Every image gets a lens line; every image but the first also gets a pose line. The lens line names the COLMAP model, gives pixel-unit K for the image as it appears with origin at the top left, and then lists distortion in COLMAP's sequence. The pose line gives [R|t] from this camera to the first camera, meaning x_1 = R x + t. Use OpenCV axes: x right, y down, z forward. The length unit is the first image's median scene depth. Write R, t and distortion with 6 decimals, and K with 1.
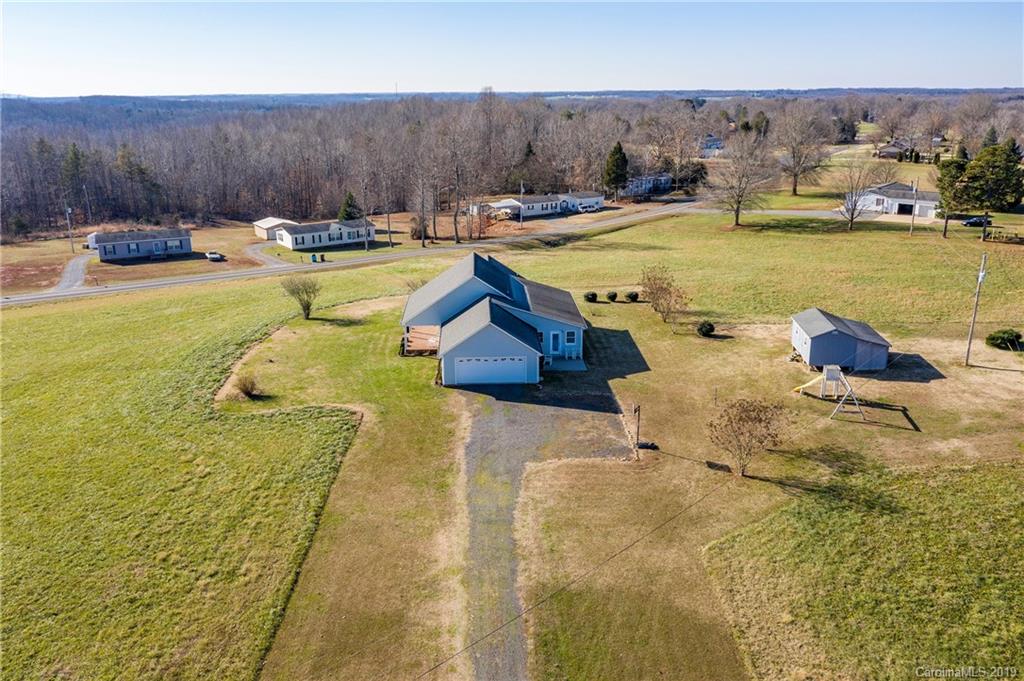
lens RADIAL K [[800.6, 0, 513.4], [0, 800.6, 340.0], [0, 0, 1]] dist [-0.013839, 0.006253]
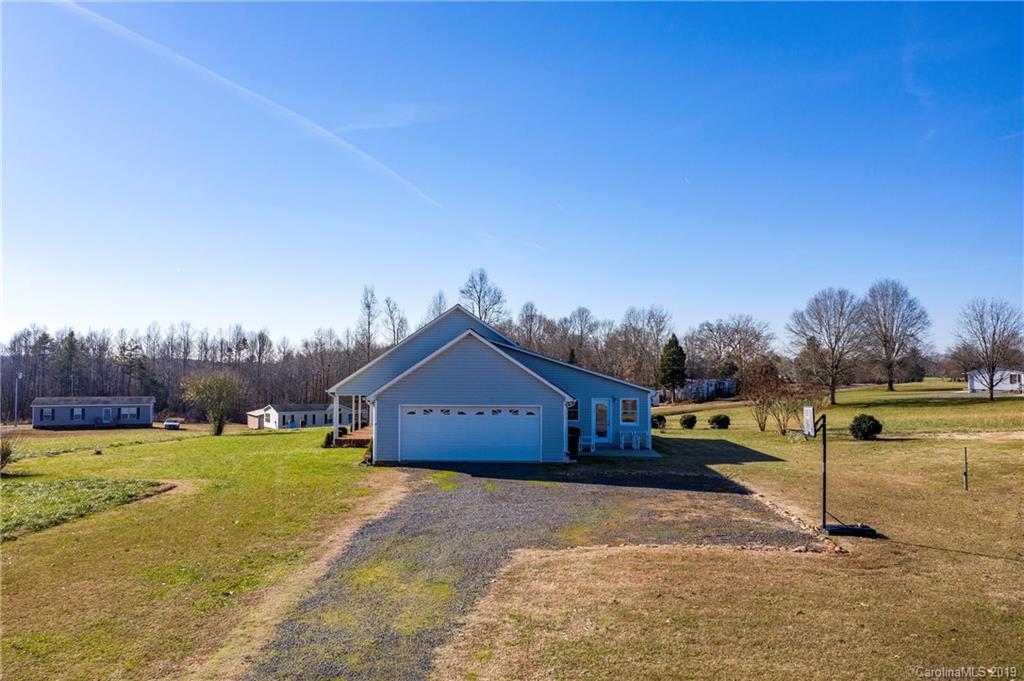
lens RADIAL K [[800.6, 0, 509.5], [0, 800.6, 341.5], [0, 0, 1]] dist [-0.013839, 0.006253]
pose [[0.997886, 0.004112, -0.064856, 0.028030], [-0.024993, 0.945522, -0.324598, 0.144473], [0.059987, 0.325532, 0.943626, 0.514301]]
